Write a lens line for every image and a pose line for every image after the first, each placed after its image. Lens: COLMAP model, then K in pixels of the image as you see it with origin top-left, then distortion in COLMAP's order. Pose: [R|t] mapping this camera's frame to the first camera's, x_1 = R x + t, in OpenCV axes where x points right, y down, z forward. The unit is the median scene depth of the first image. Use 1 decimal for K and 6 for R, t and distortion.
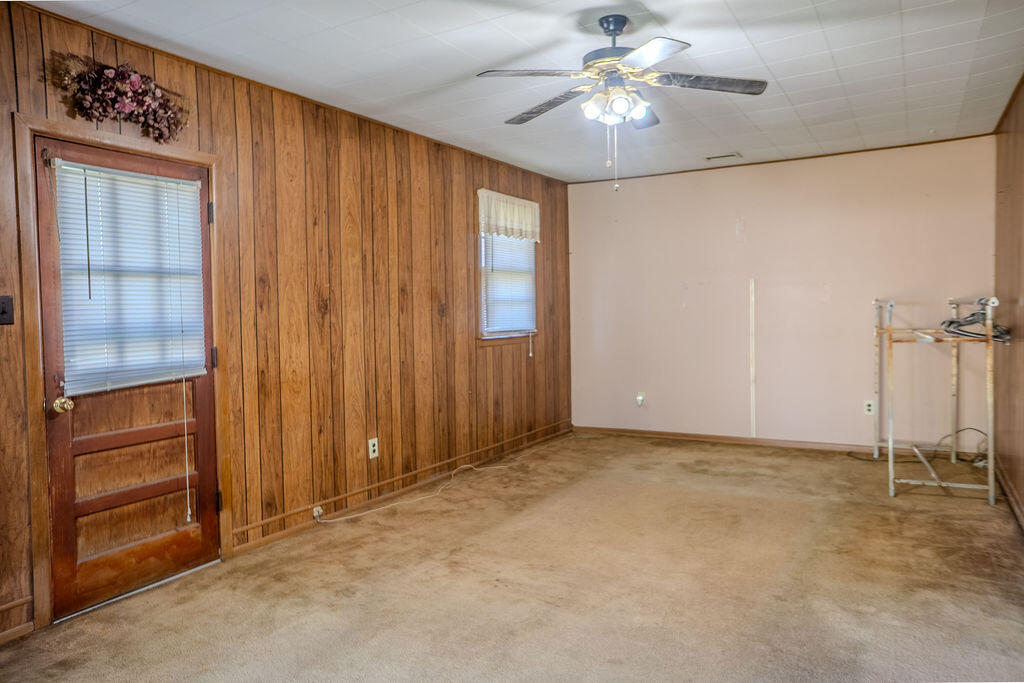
lens RADIAL K [[704.7, 0, 512.0], [0, 704.7, 341.5], [0, 0, 1]] dist [-0.073402, 0.065874]
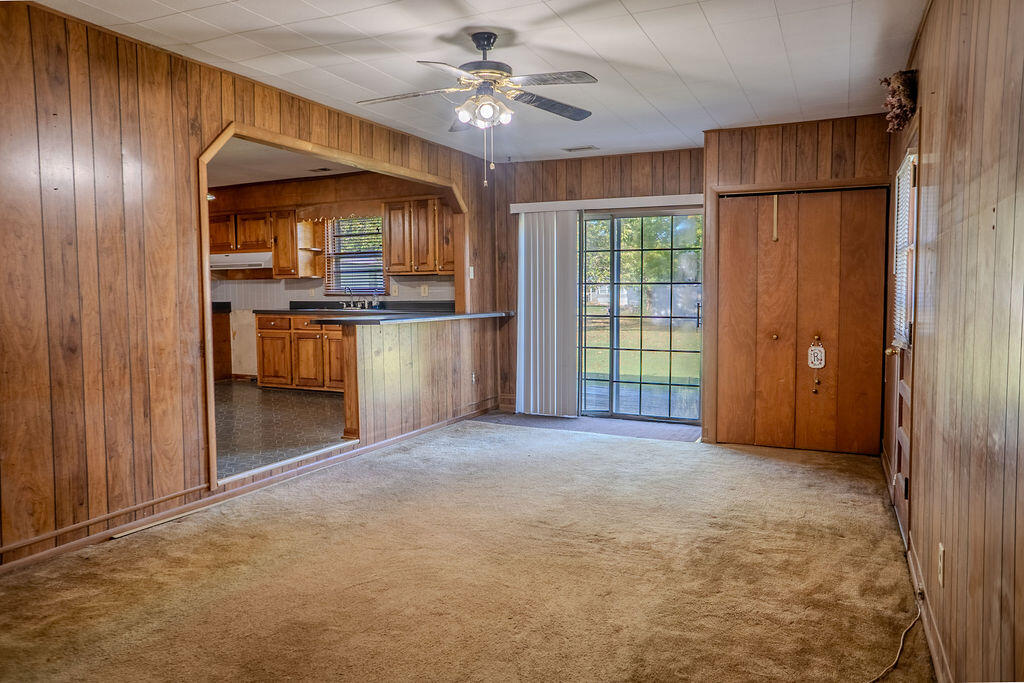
lens RADIAL K [[704.7, 0, 512.0], [0, 704.7, 341.5], [0, 0, 1]] dist [-0.073402, 0.065874]
pose [[-0.996259, 0.024780, -0.082785, 0.207502], [0.015781, 0.994064, 0.107647, -0.086422], [0.084961, 0.105938, -0.990736, 2.182774]]
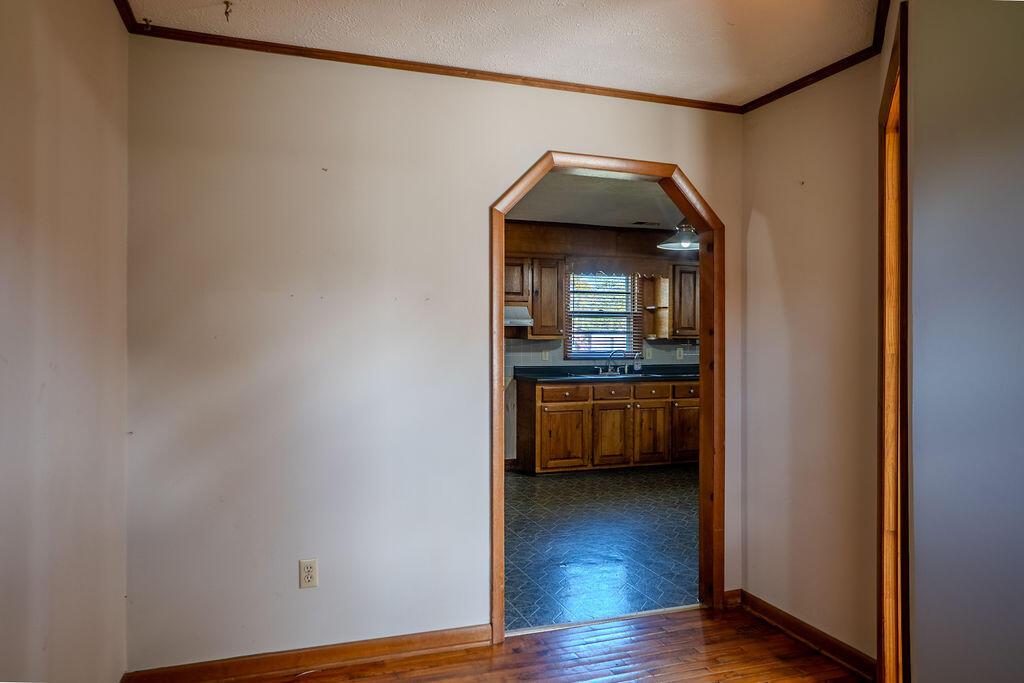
lens RADIAL K [[704.7, 0, 512.0], [0, 704.7, 341.5], [0, 0, 1]] dist [-0.073402, 0.065874]
pose [[-0.648469, 0.012019, -0.761146, 1.420573], [-0.022666, 0.999127, 0.035088, -0.103956], [0.760903, 0.040006, -0.647631, 1.491472]]
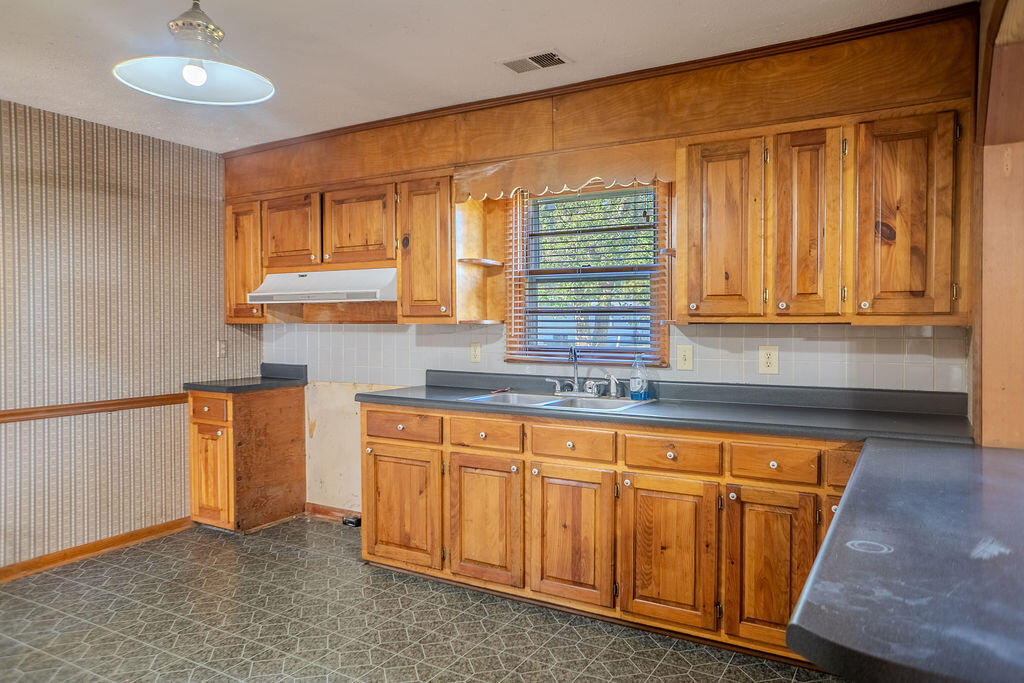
lens RADIAL K [[704.7, 0, 512.0], [0, 704.7, 341.5], [0, 0, 1]] dist [-0.073402, 0.065874]
pose [[-0.999921, 0.009930, 0.007745, 0.445272], [0.010384, 0.998083, 0.061006, -0.091196], [-0.007125, 0.061081, -0.998107, 1.425558]]
